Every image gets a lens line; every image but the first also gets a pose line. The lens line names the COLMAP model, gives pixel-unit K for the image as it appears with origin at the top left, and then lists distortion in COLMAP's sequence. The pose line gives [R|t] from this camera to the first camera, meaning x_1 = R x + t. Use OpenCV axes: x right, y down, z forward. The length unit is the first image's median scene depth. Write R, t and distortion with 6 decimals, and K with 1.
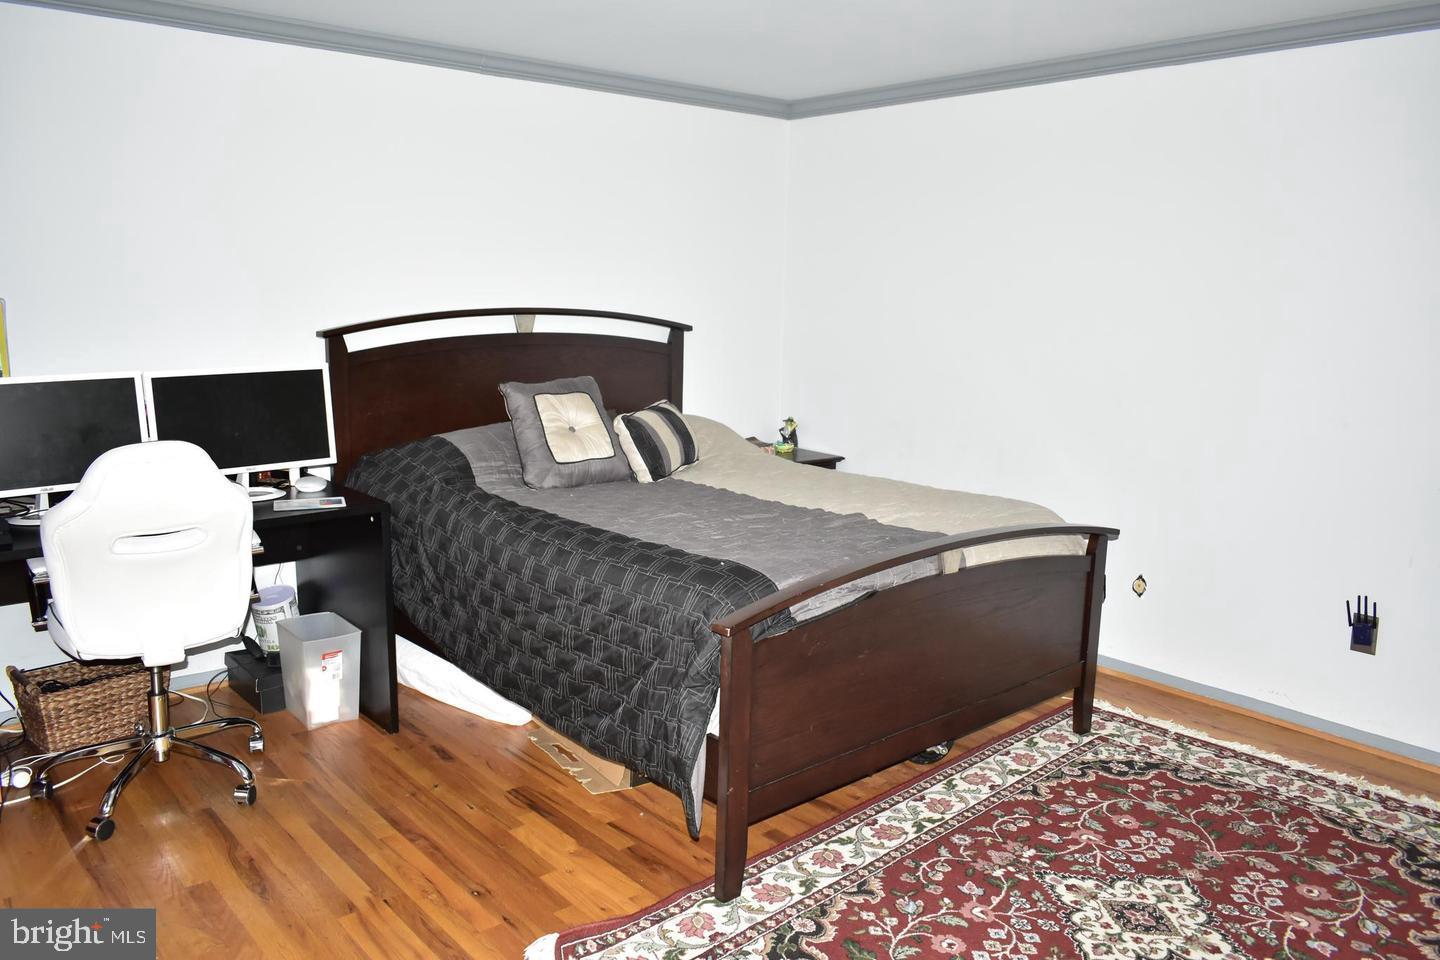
lens RADIAL K [[1106.0, 0, 724.9], [0, 1106.0, 477.8], [0, 0, 1]] dist [-0.002911, -0.000716]
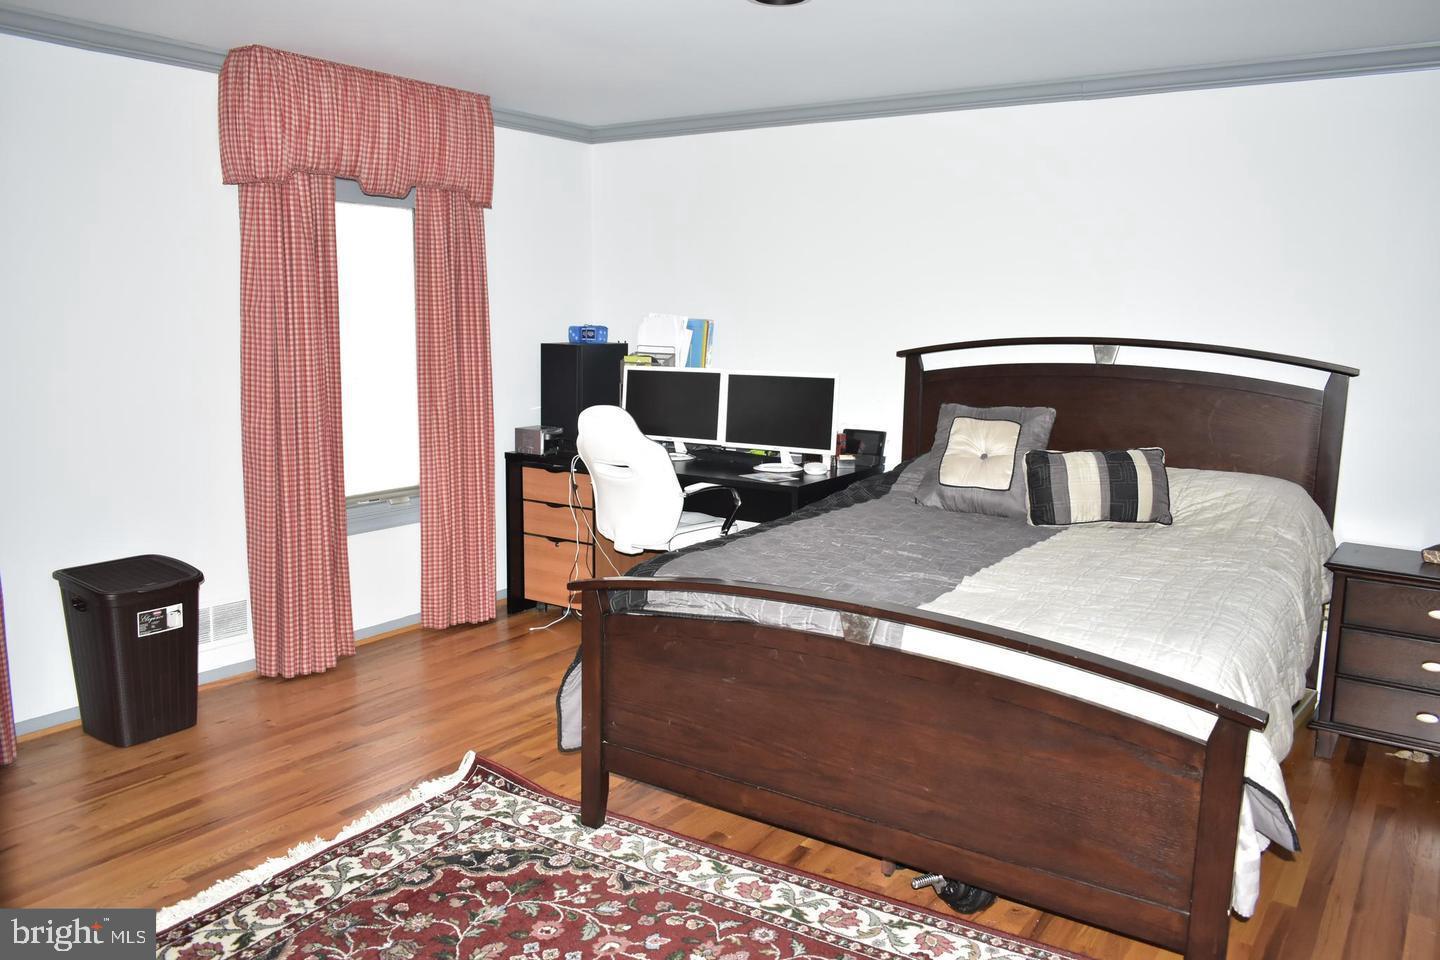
lens RADIAL K [[1106.0, 0, 724.9], [0, 1106.0, 486.7], [0, 0, 1]] dist [-0.002911, -0.000716]
pose [[0.260192, 0.137781, -0.955676, 0.915722], [-0.185553, 0.978454, 0.090547, -0.078164], [0.947560, 0.153769, 0.280151, 0.637841]]
